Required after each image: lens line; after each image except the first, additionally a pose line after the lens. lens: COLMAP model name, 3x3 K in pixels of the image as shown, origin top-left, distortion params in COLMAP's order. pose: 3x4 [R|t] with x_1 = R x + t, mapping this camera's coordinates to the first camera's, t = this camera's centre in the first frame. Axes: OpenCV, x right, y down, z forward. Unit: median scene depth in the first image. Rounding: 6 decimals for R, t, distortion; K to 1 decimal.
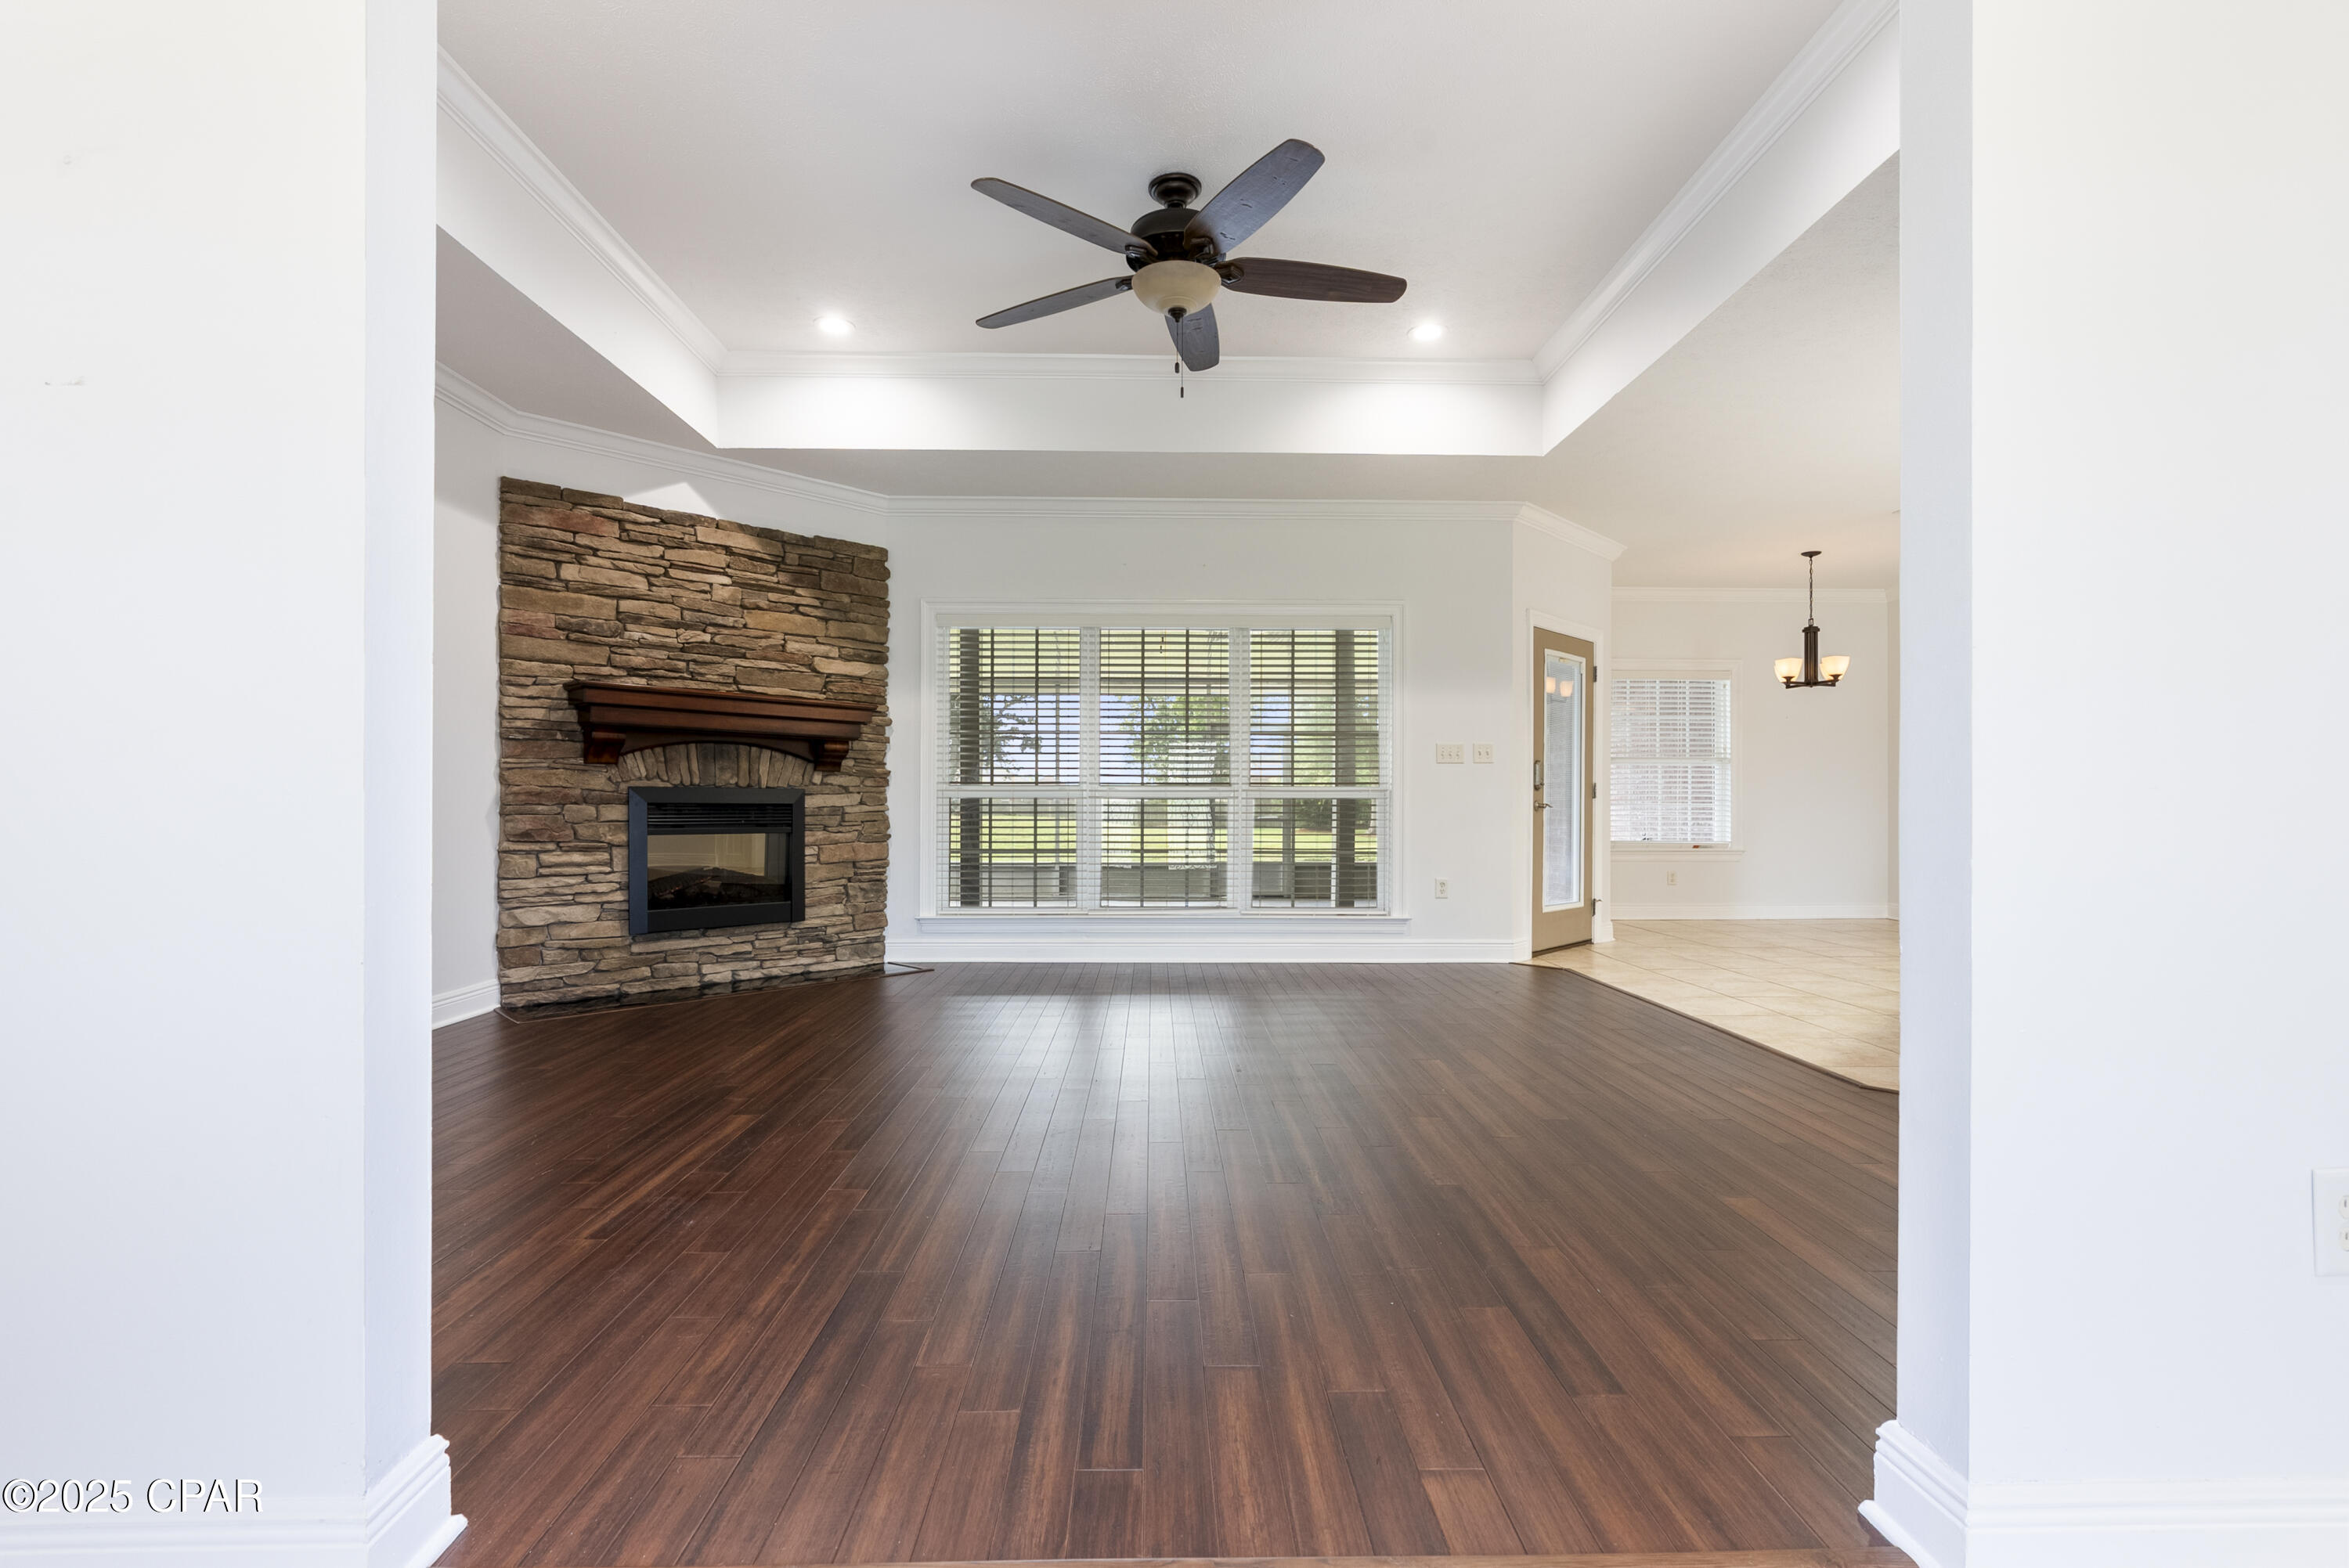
lens RADIAL K [[1066.1, 0, 1171.2], [0, 1066.1, 788.6], [0, 0, 1]] dist [-0.005654, 0.002452]
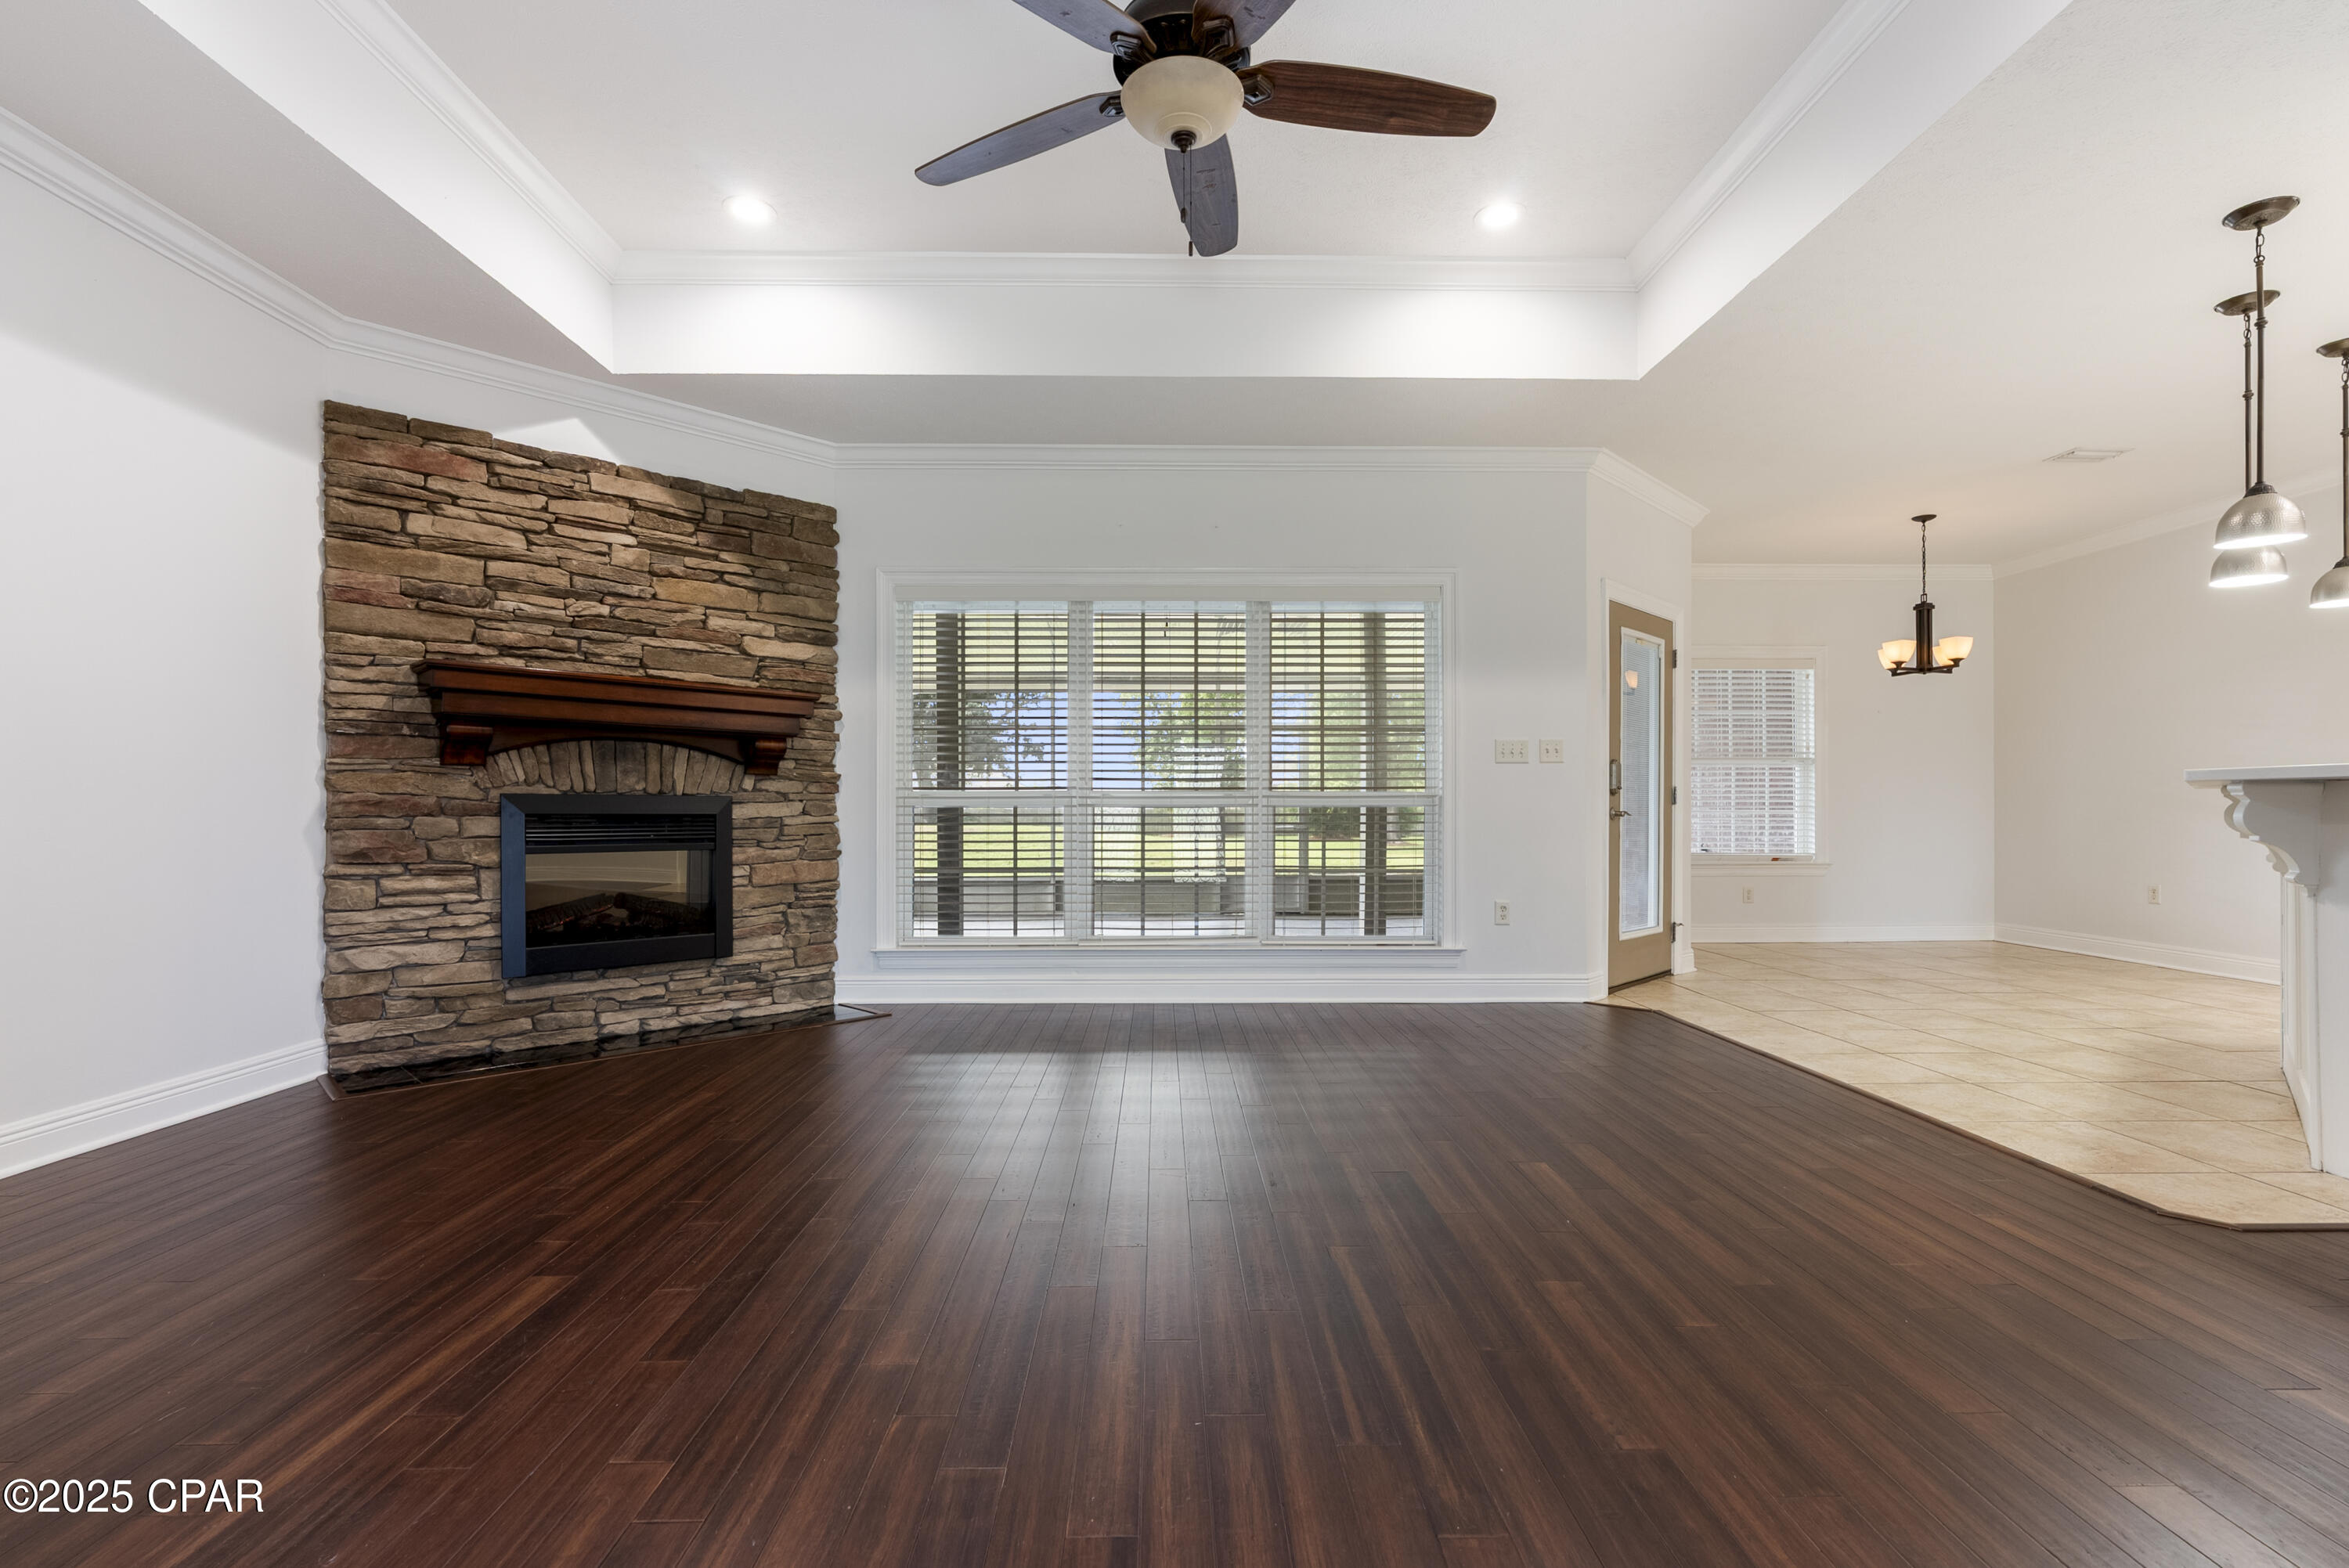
lens RADIAL K [[1066.1, 0, 1175.5], [0, 1066.1, 797.8], [0, 0, 1]] dist [-0.005654, 0.002452]
pose [[0.999994, -0.003245, -0.001478, -0.000241], [0.003248, 0.999993, 0.001697, 0.001228], [0.001472, -0.001701, 0.999997, 0.182229]]
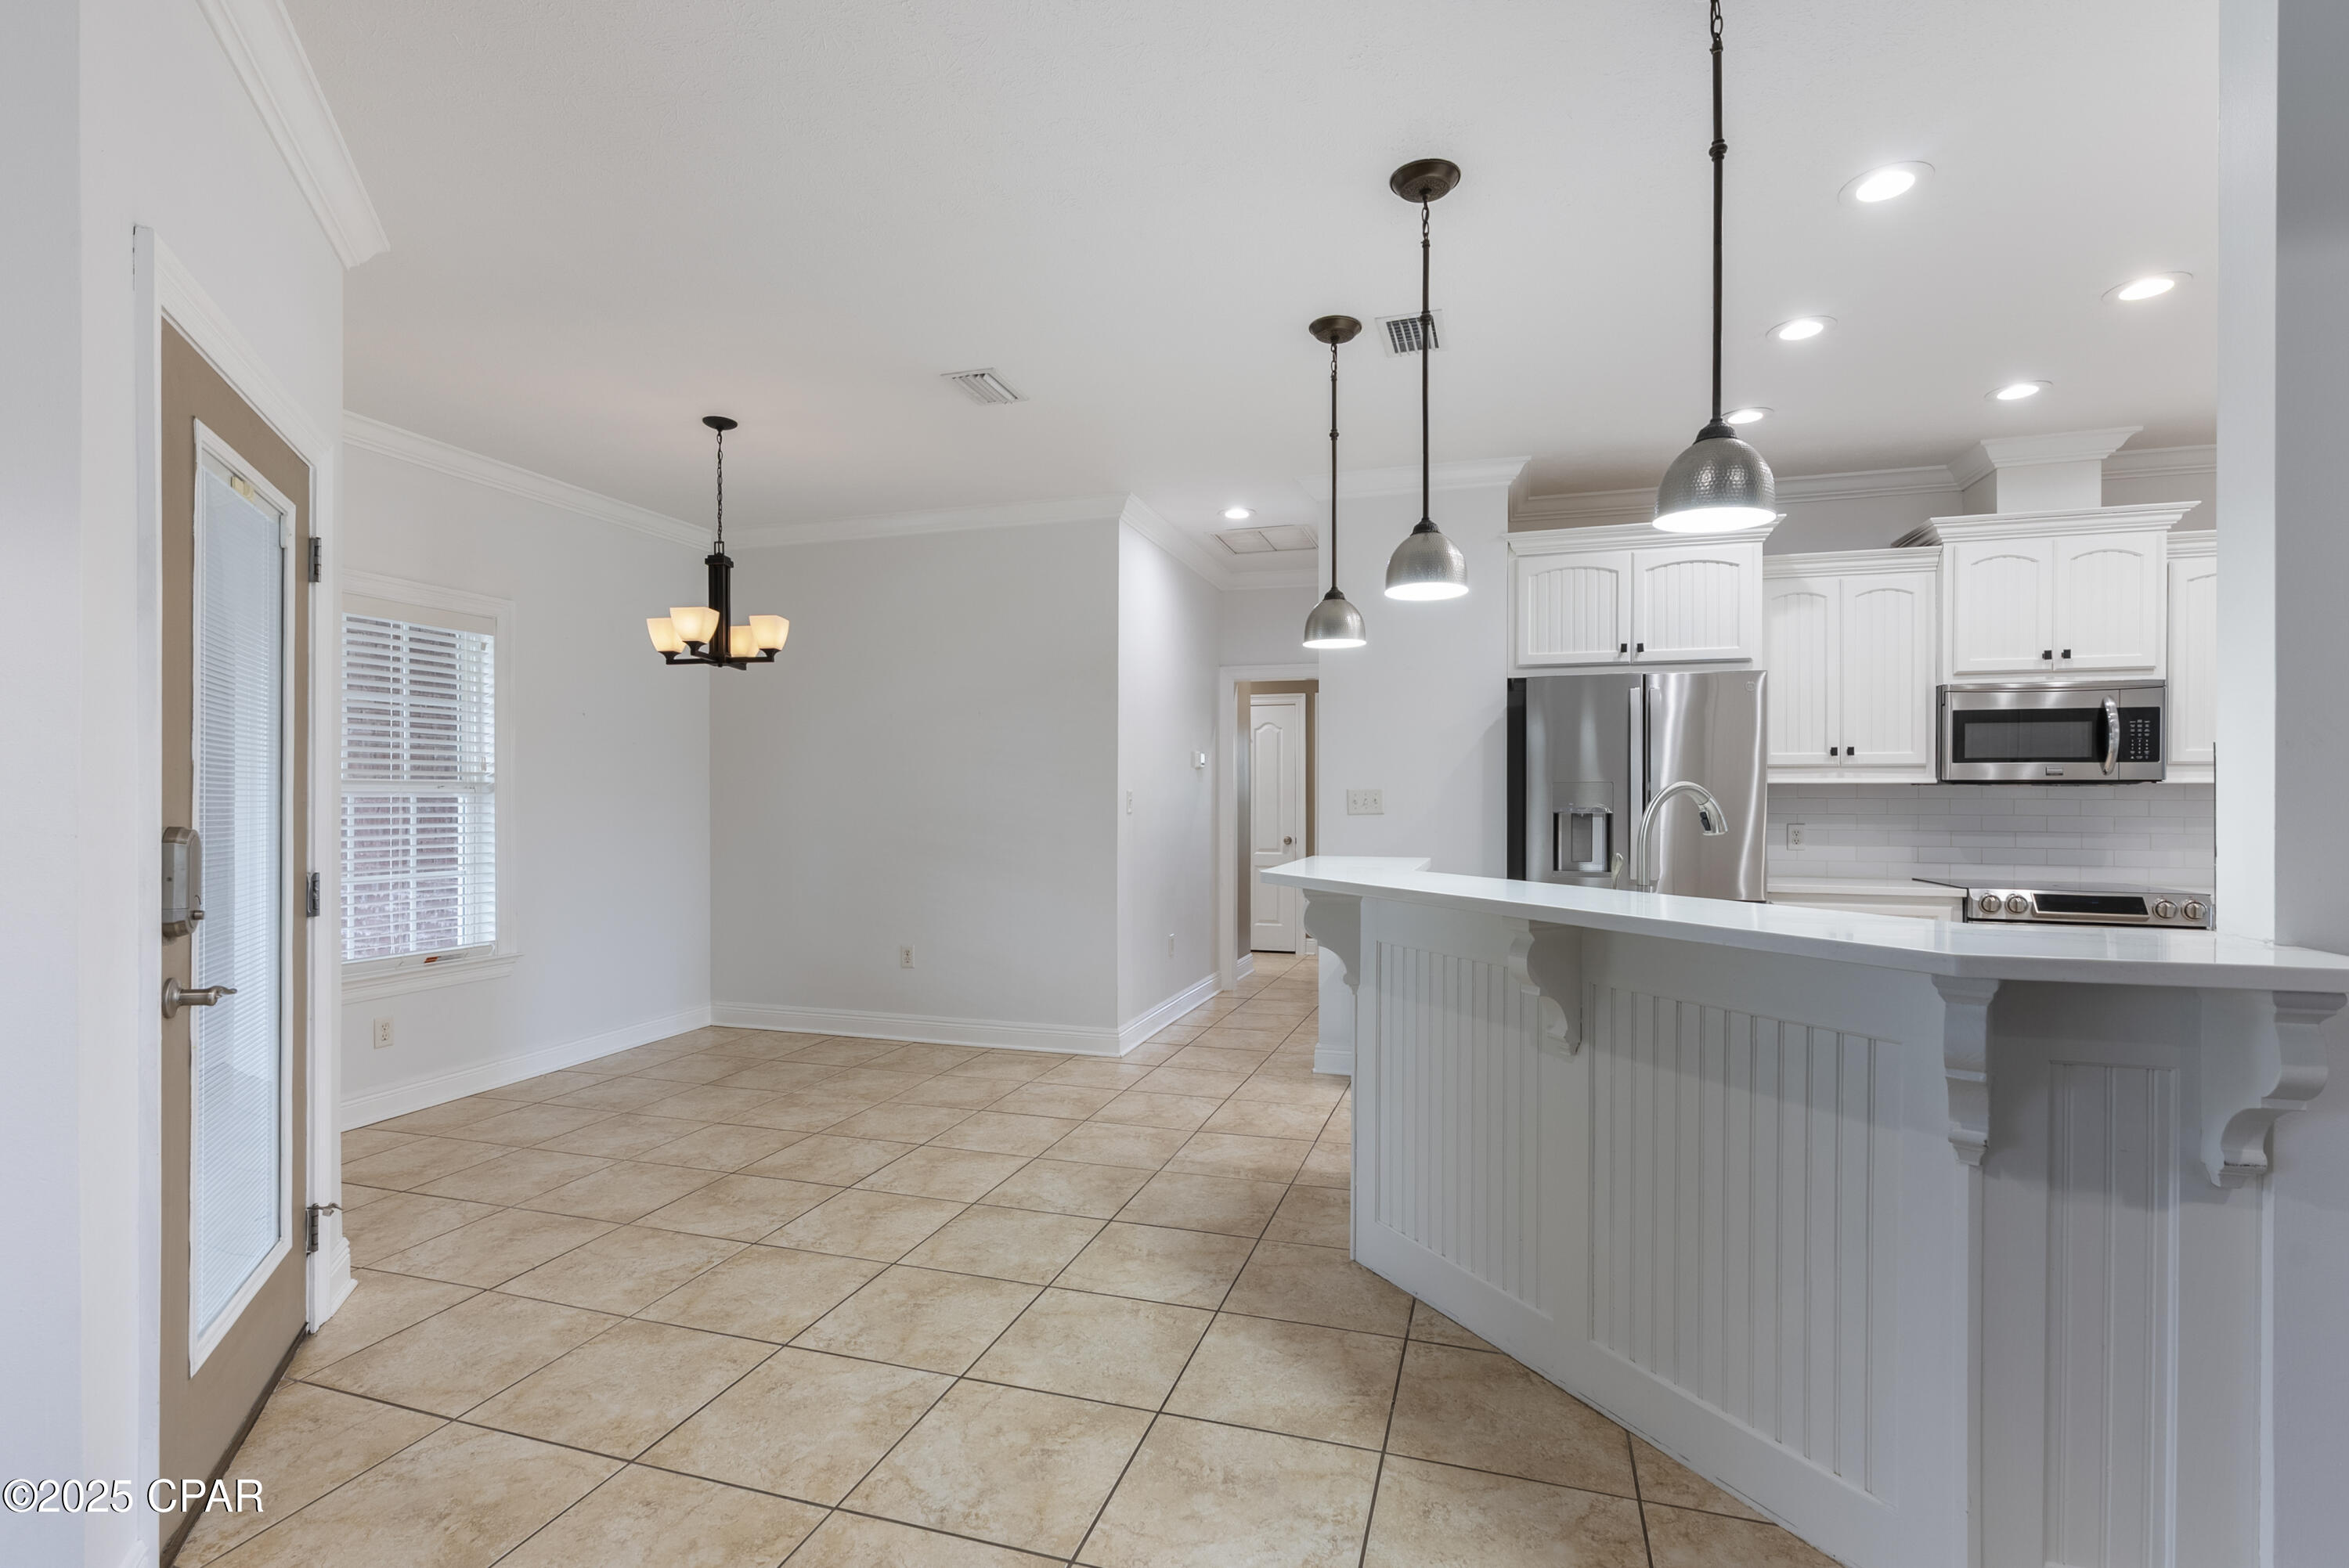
lens RADIAL K [[1066.1, 0, 1164.9], [0, 1066.1, 799.4], [0, 0, 1]] dist [-0.005654, 0.002452]
pose [[0.315469, -0.006863, 0.948911, 0.192411], [-0.009364, 0.999903, 0.010345, -0.043771], [-0.948890, -0.012149, 0.315374, 0.773305]]
